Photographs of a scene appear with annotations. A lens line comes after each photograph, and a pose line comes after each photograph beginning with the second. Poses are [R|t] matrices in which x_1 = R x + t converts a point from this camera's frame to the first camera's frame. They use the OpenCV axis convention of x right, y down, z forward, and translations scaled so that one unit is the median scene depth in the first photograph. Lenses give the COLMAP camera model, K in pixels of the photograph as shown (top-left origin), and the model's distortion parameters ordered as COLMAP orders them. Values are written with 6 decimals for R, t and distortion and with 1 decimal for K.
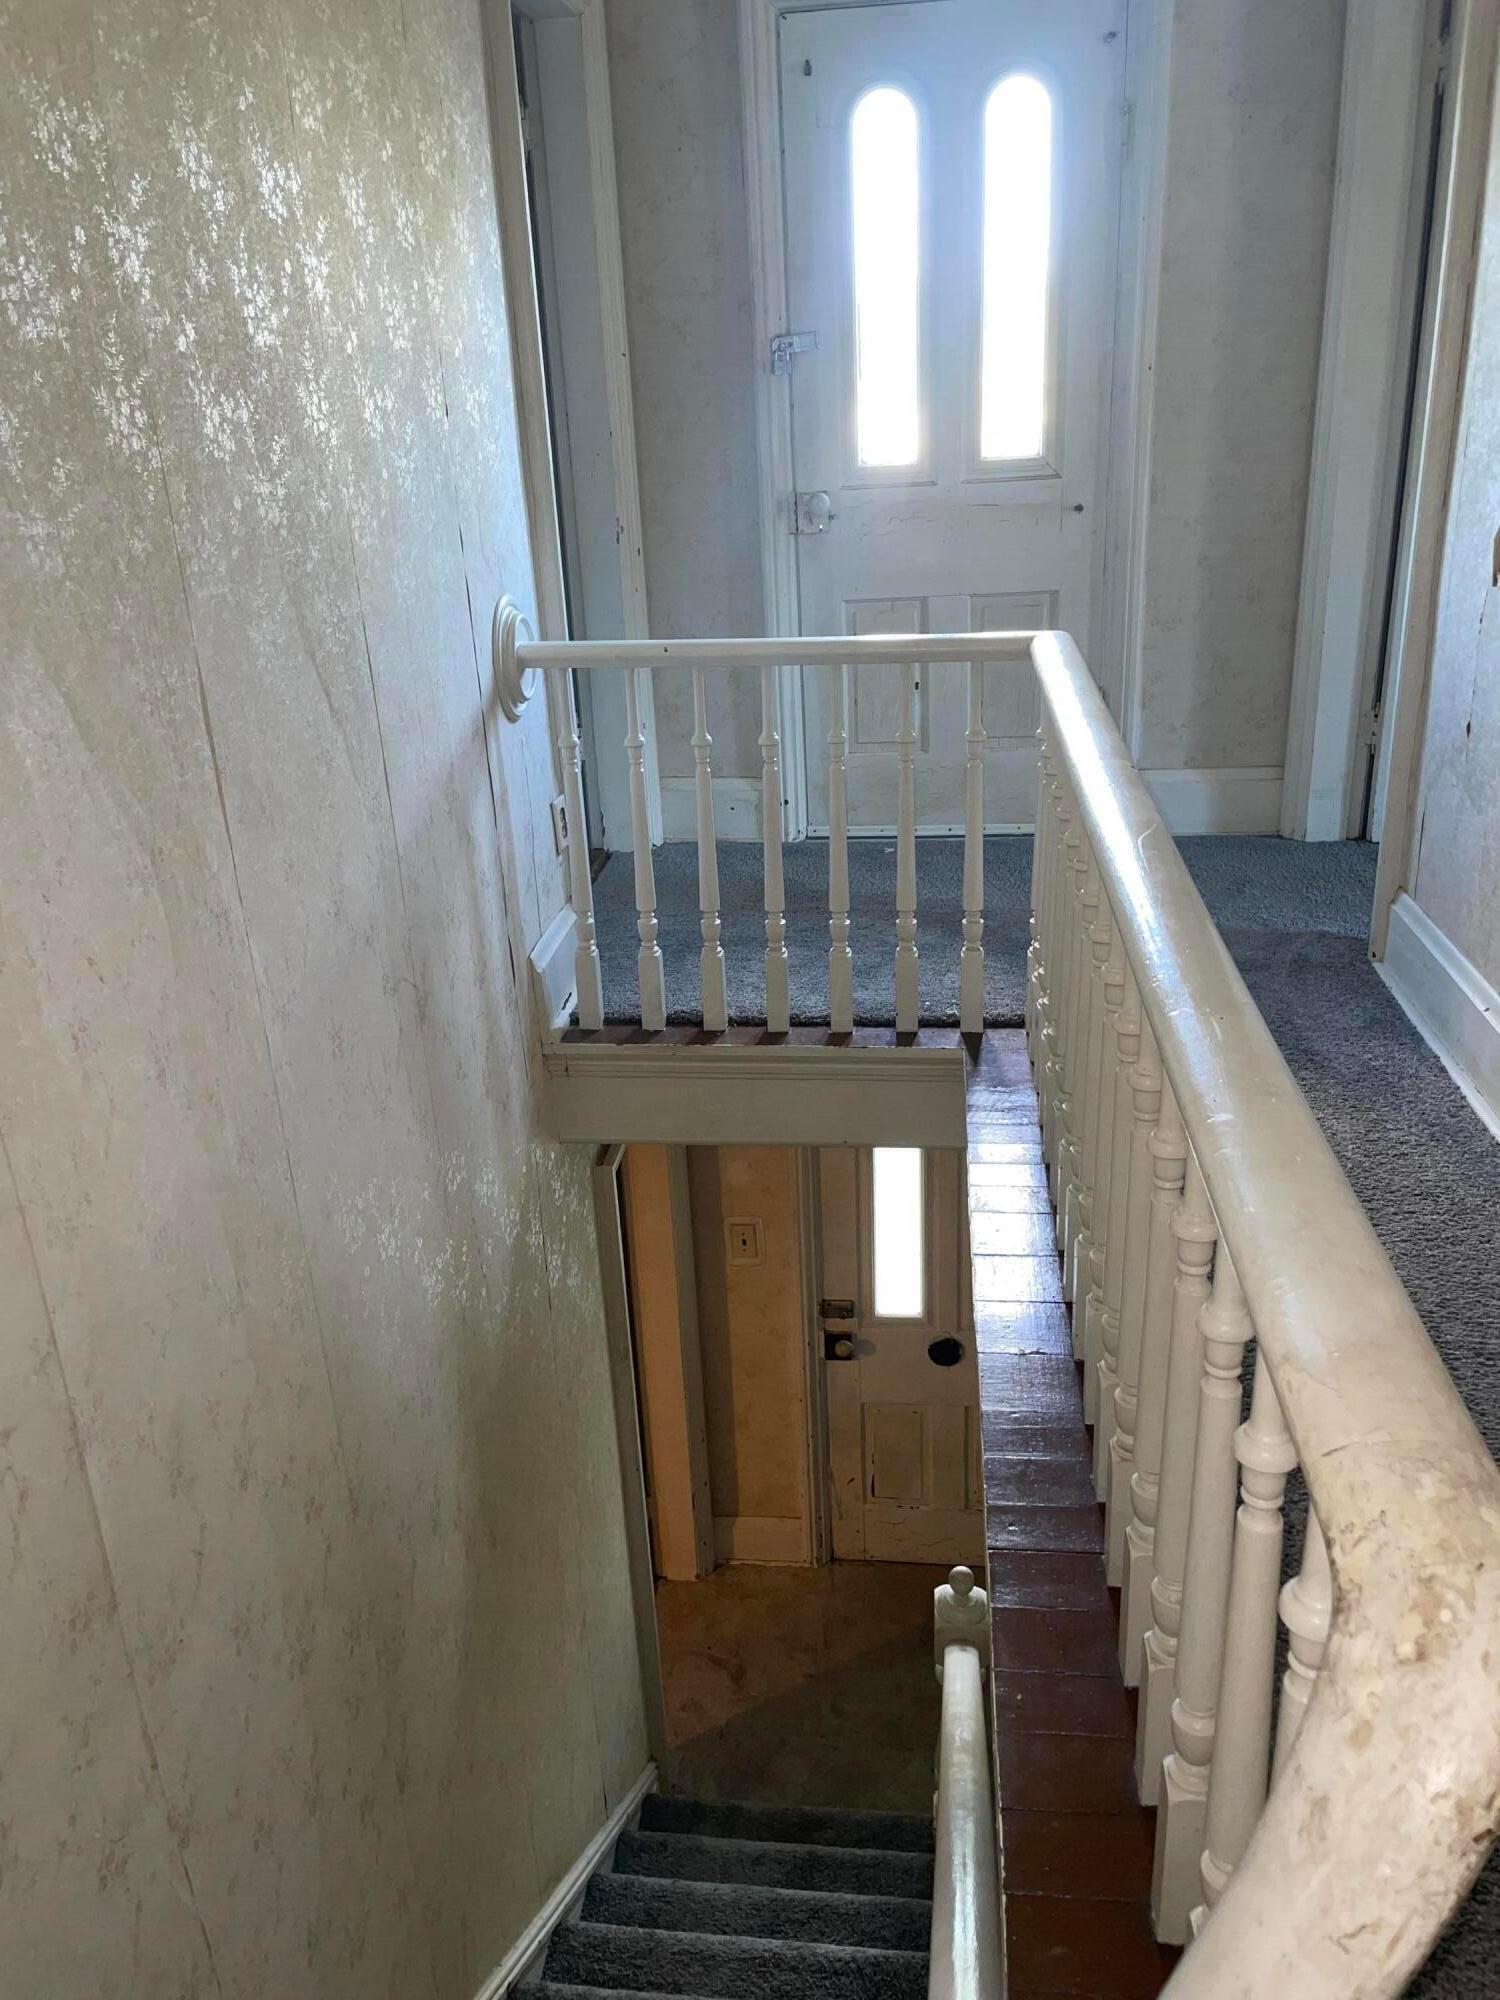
lens RADIAL K [[1506.9, 0, 750.0], [0, 1506.9, 1000.0], [0, 0, 1]] dist [0.108382, -0.160210]
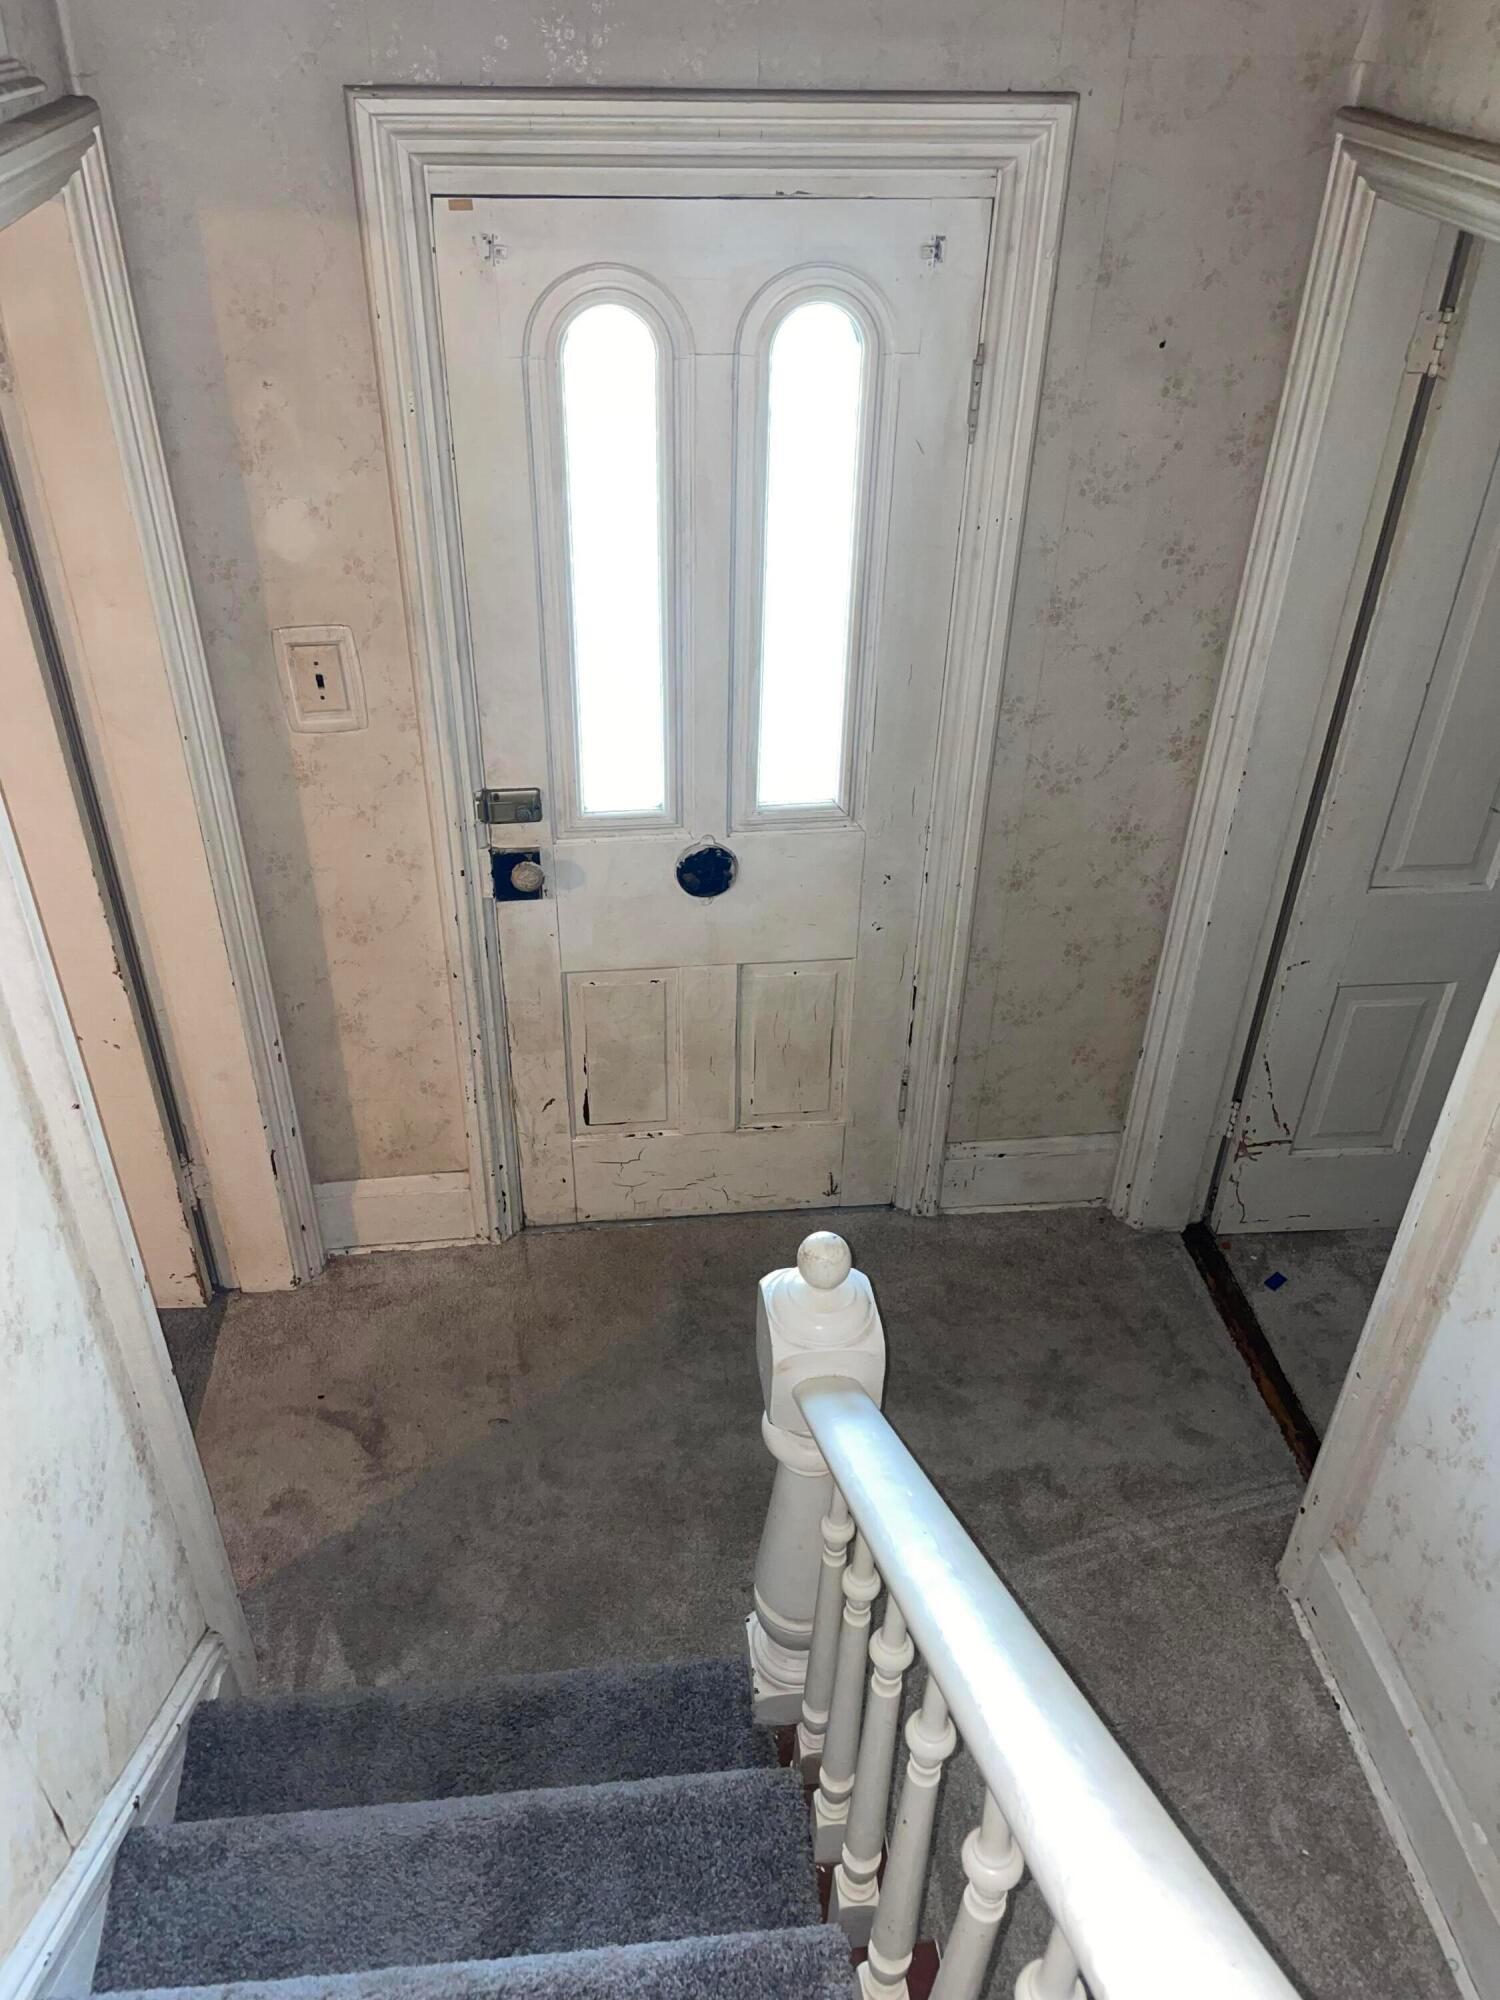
lens RADIAL K [[1506.9, 0, 750.0], [0, 1506.9, 1000.0], [0, 0, 1]] dist [0.108382, -0.160210]
pose [[0.971427, -0.076593, 0.224642, 0.013157], [0.024708, 0.973990, 0.225240, 0.149995], [-0.236051, -0.213254, 0.948052, 0.442672]]
